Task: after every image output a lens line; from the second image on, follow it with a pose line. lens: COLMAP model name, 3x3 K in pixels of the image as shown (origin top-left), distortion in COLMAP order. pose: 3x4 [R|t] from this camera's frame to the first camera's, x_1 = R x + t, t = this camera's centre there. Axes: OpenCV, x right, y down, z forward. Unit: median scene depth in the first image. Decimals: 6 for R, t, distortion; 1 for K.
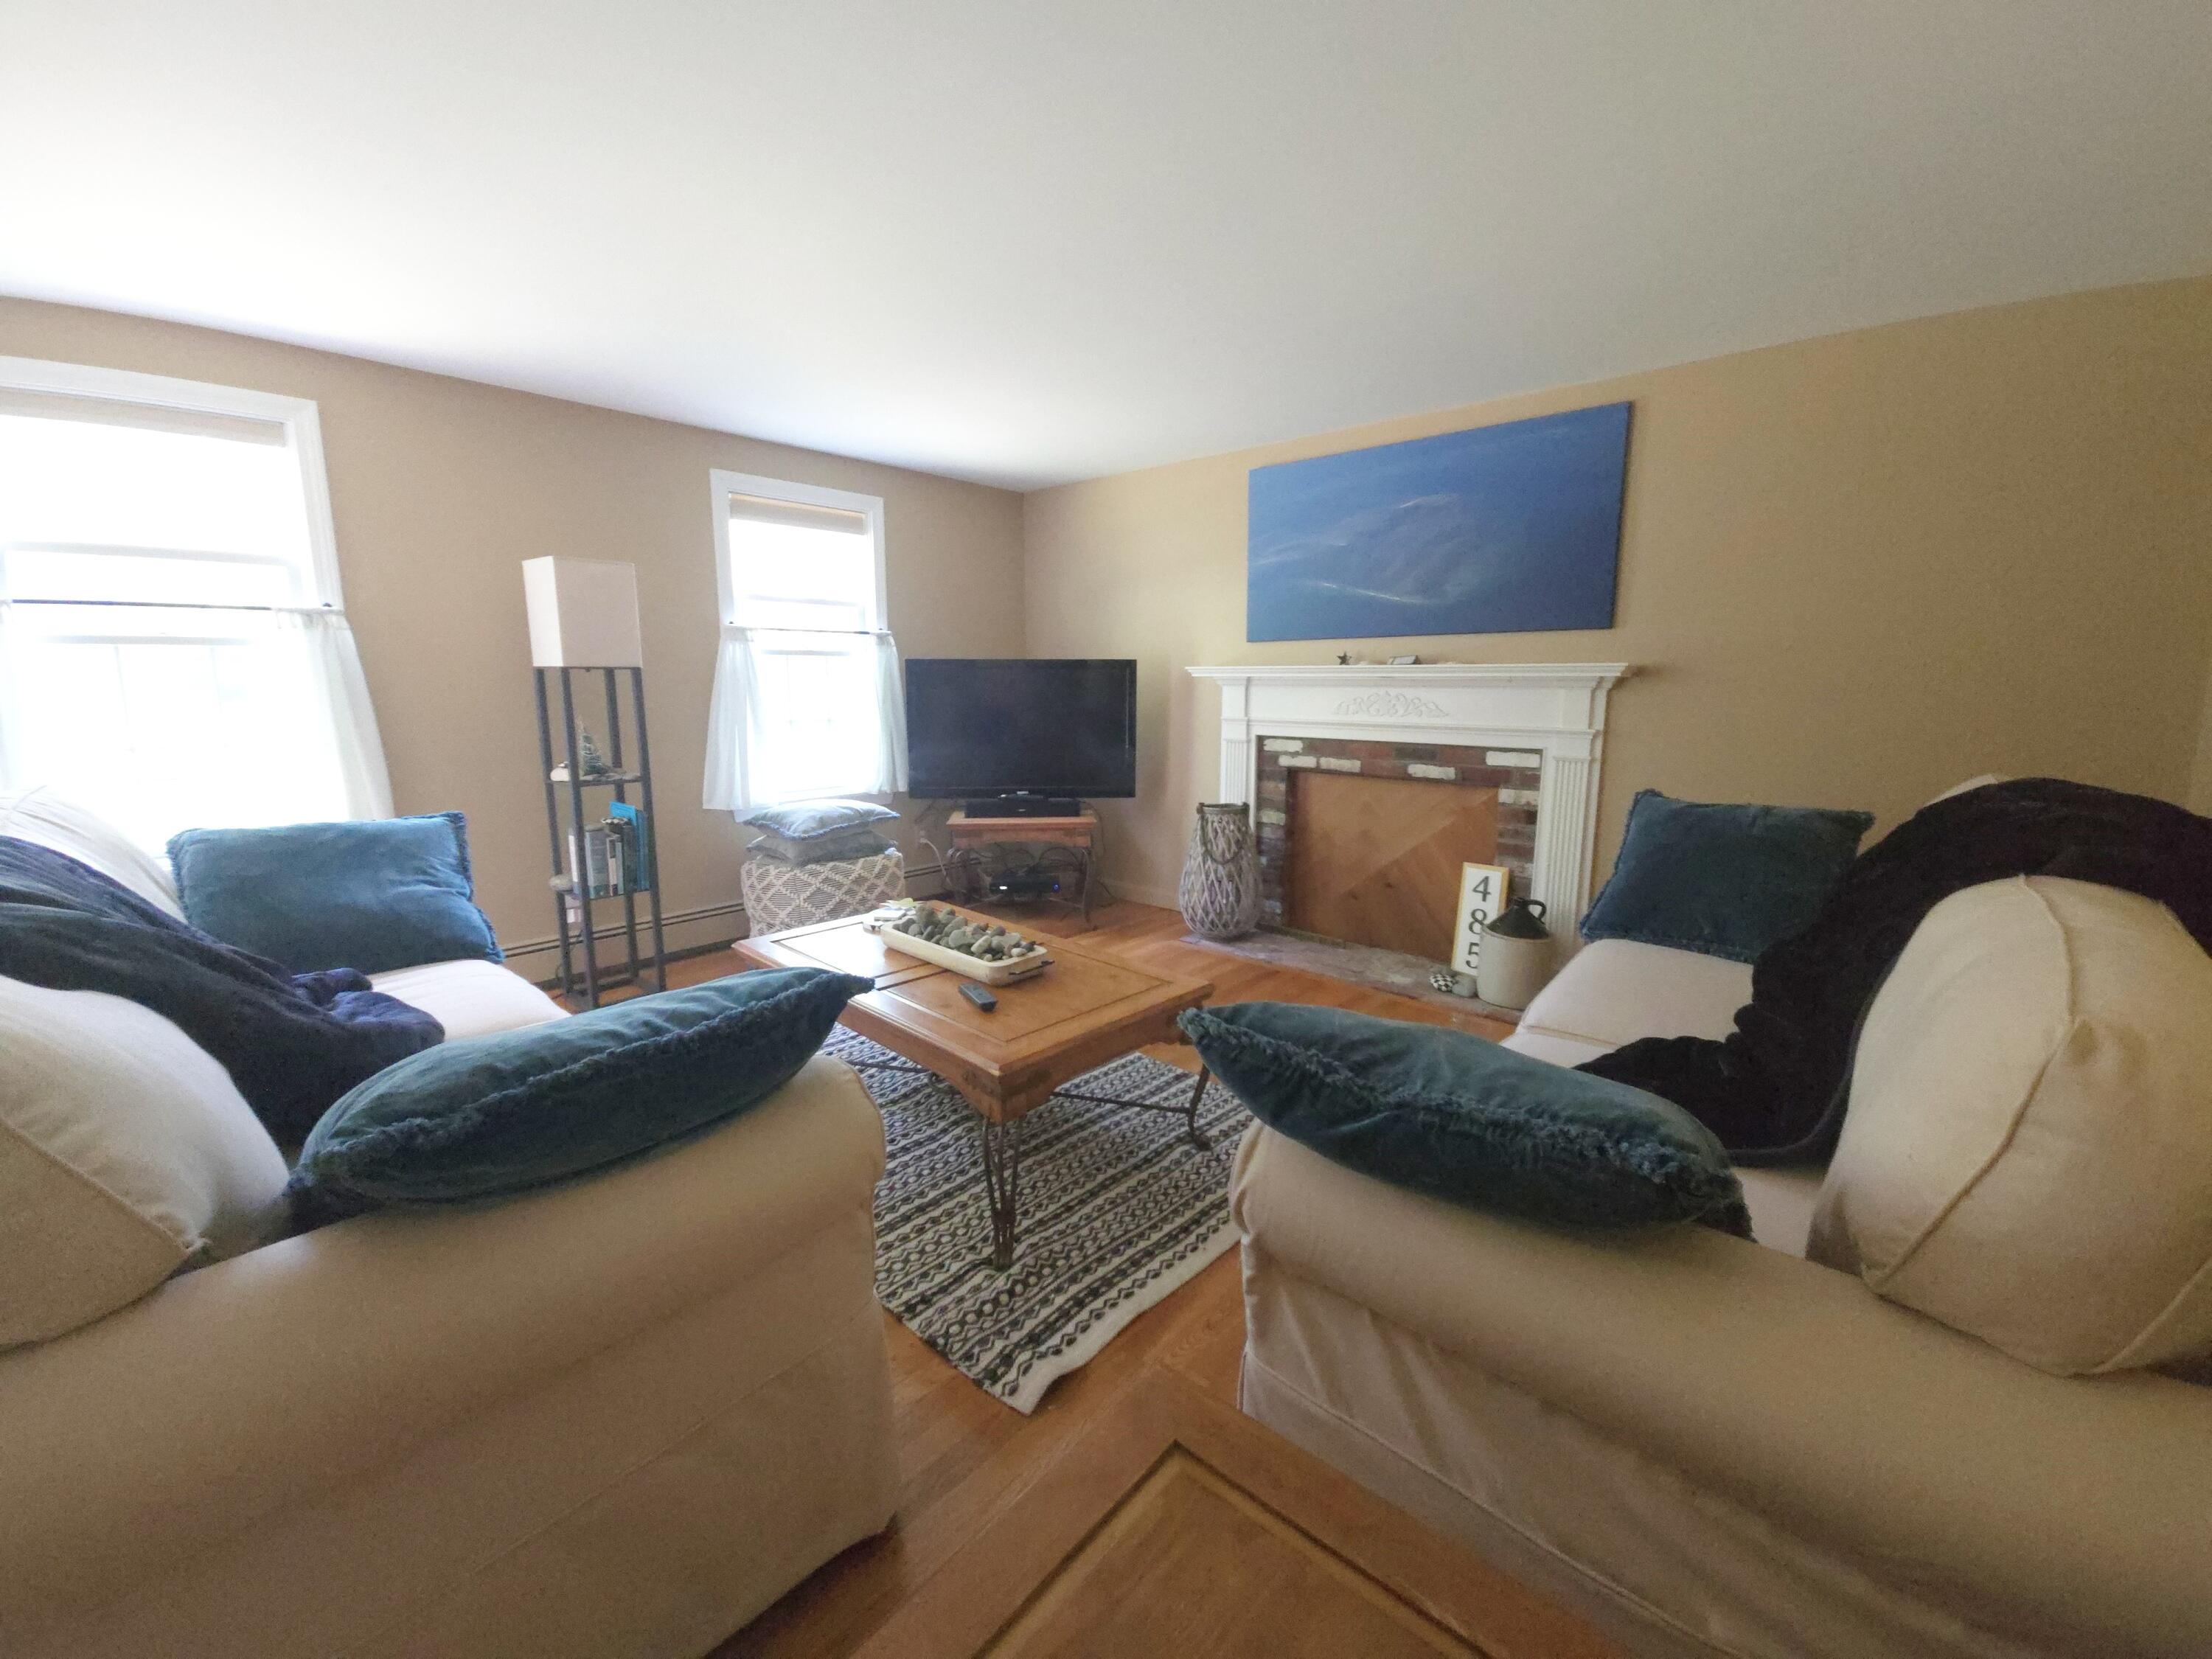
lens RADIAL K [[901.5, 0, 1106.0], [0, 901.5, 829.5], [0, 0, 1]] dist [-0.002628, -0.000082]
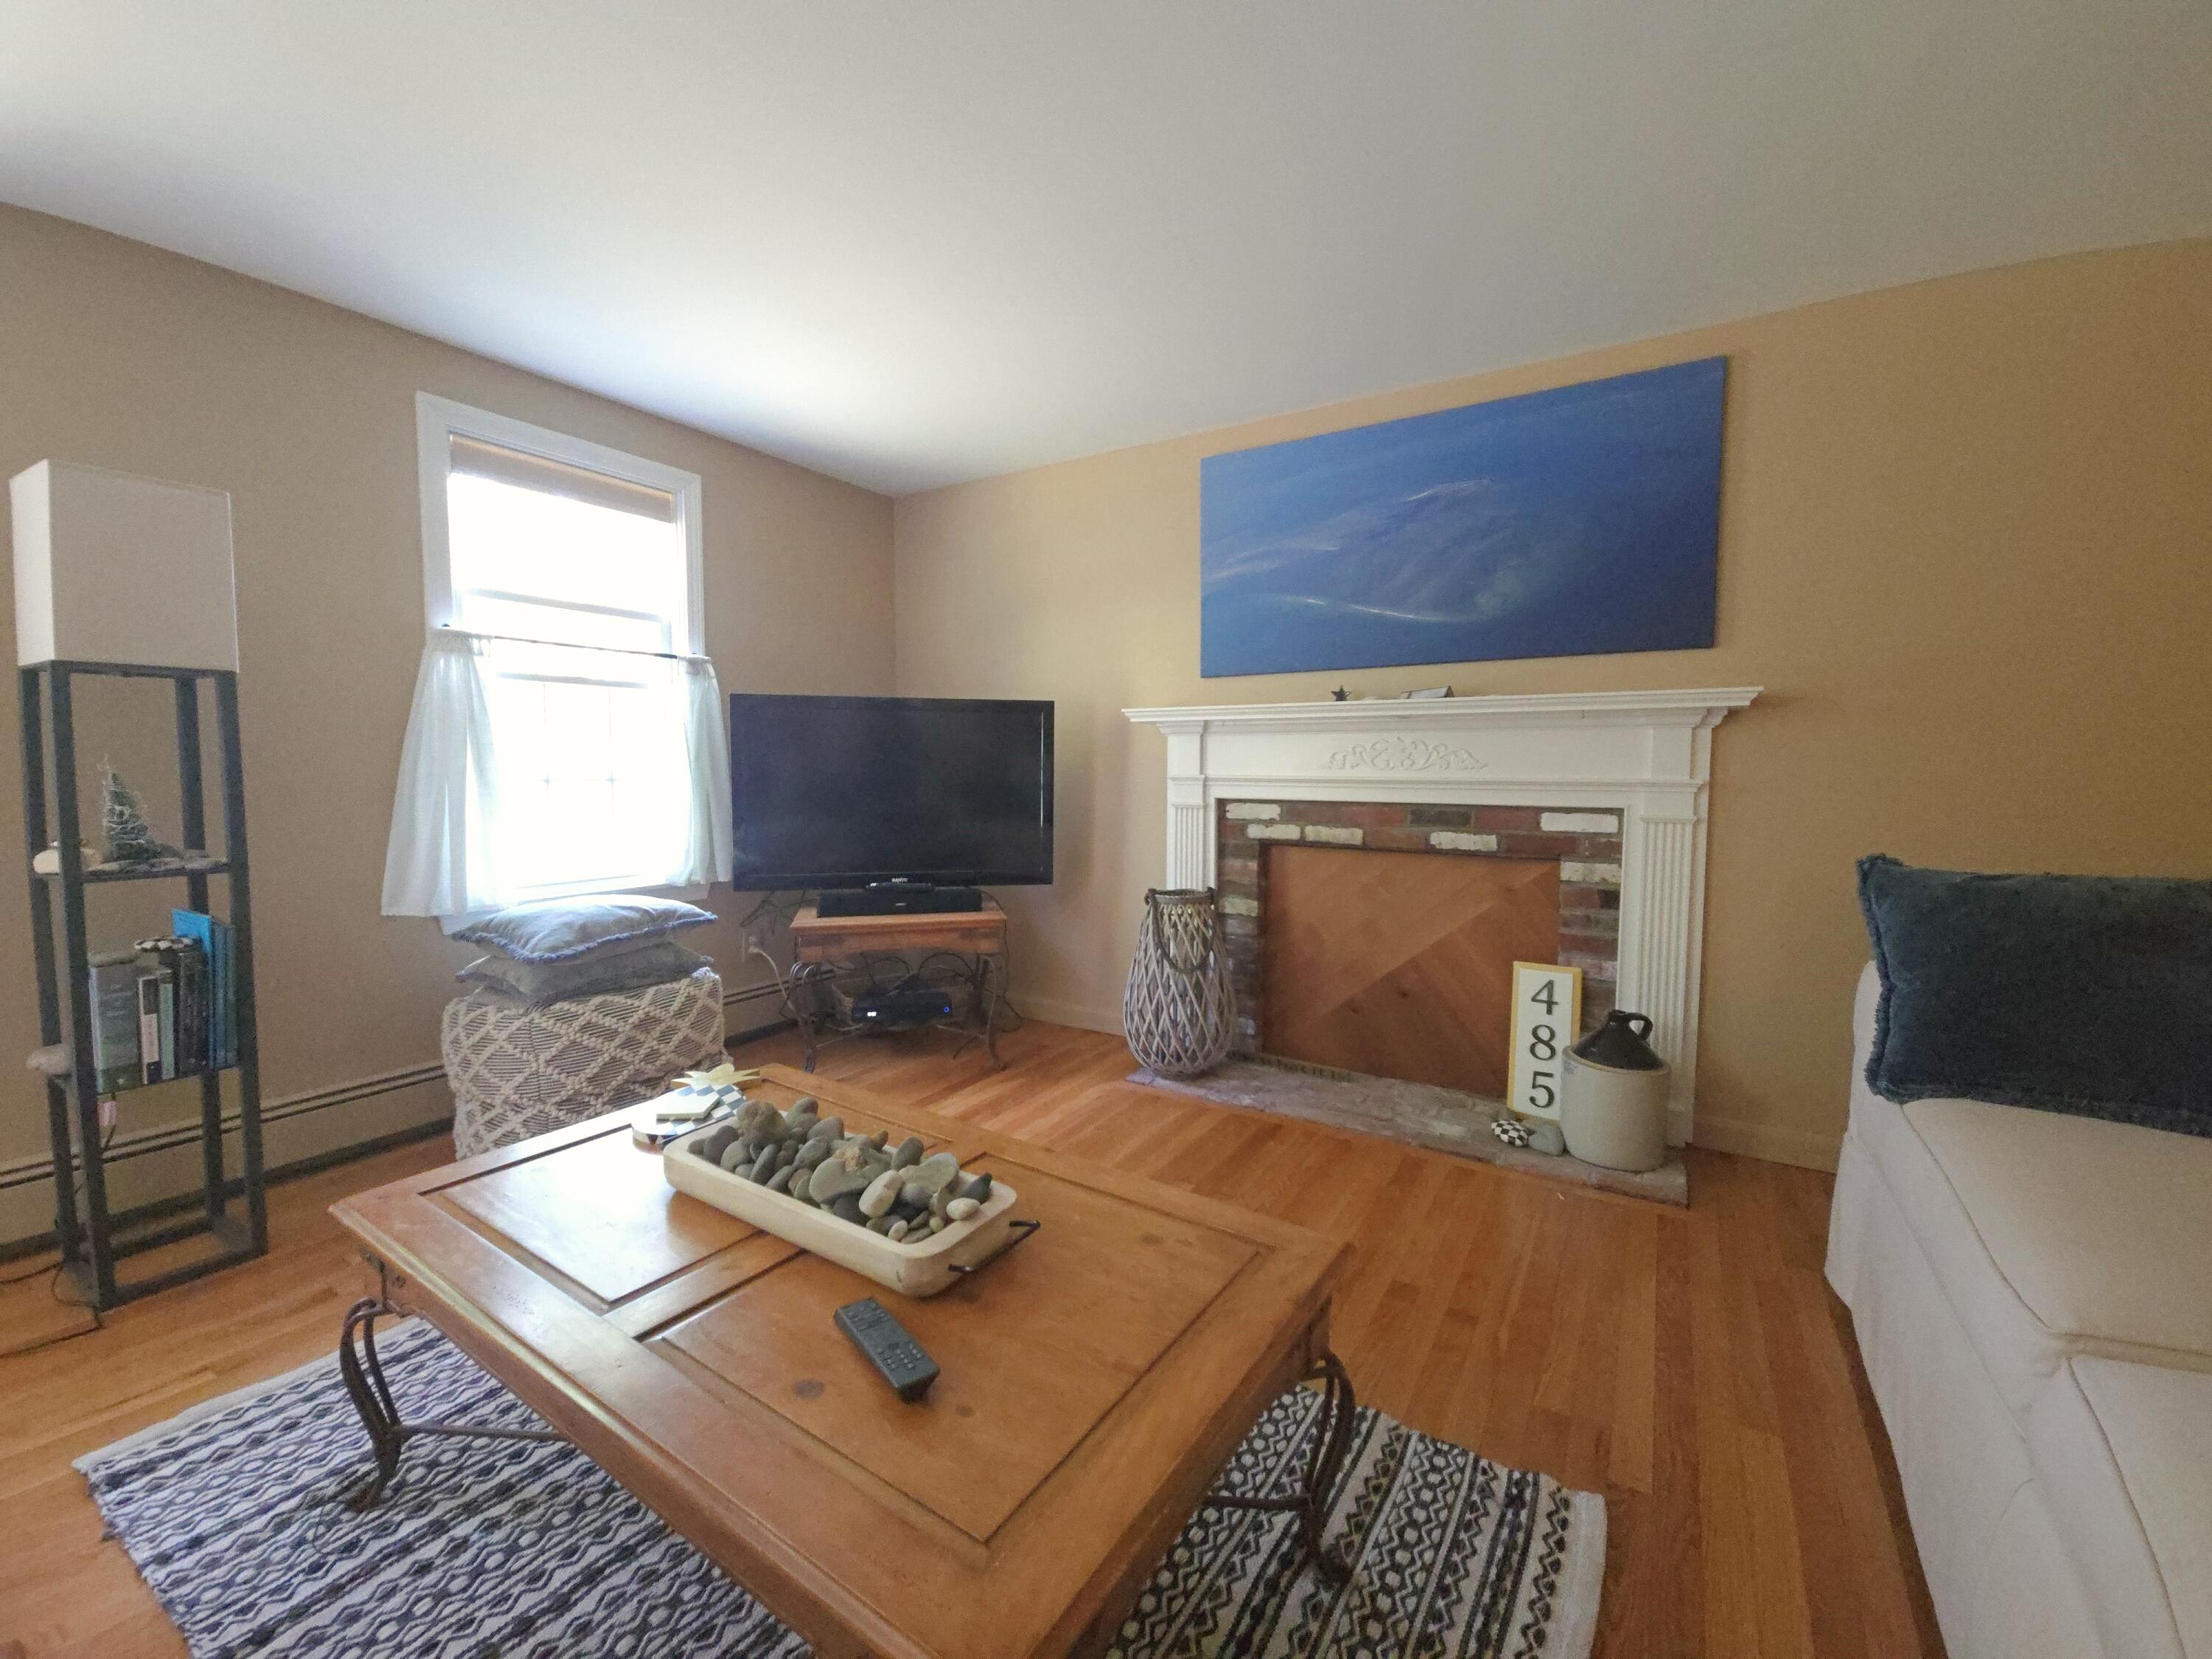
lens RADIAL K [[901.2, 0, 1106.0], [0, 901.2, 829.5], [0, 0, 1]] dist [0.003230, 0.000080]
pose [[0.985039, -0.009090, 0.172092, -0.065373], [0.025622, 0.995234, -0.094088, -0.010980], [-0.170416, 0.097090, 0.980577, 0.317977]]
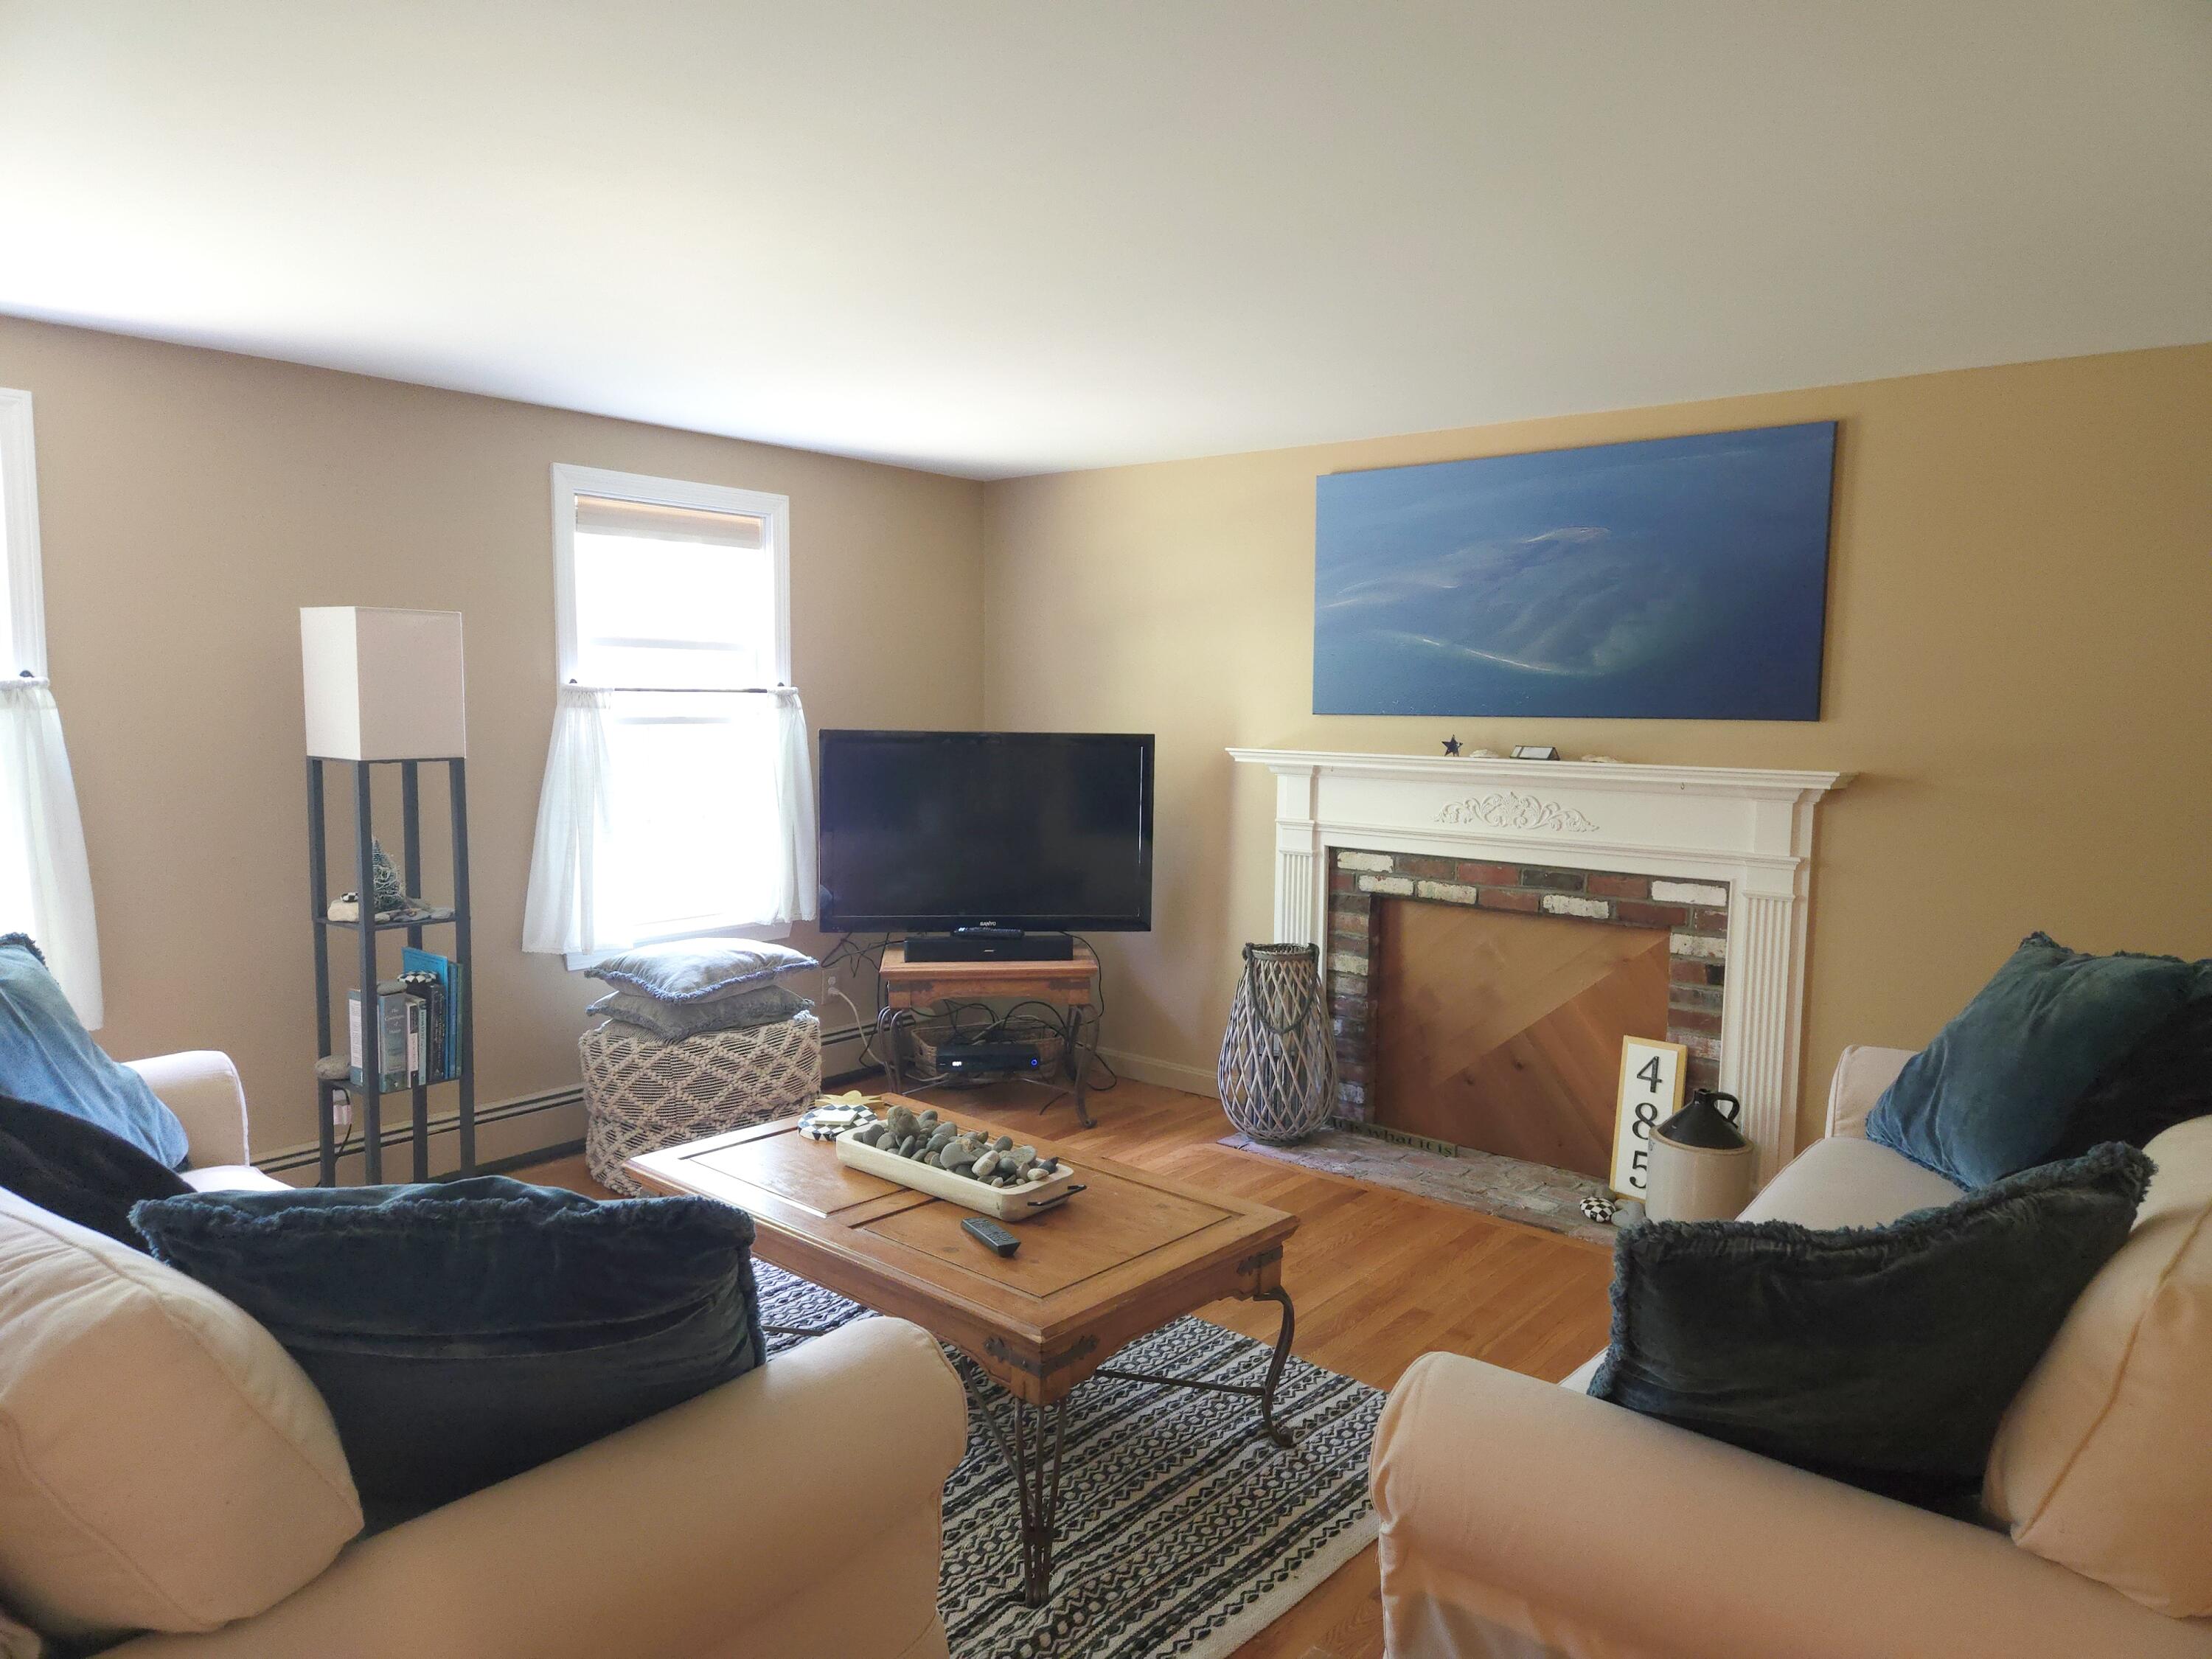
lens RADIAL K [[1472.6, 0, 1120.0], [0, 1472.6, 840.9], [0, 0, 1]] dist [0.066803, -0.068377]
pose [[0.998739, 0.008968, 0.049390, -0.058387], [-0.005719, 0.997833, -0.065548, -0.038159], [-0.049871, 0.065183, 0.996626, -0.155165]]
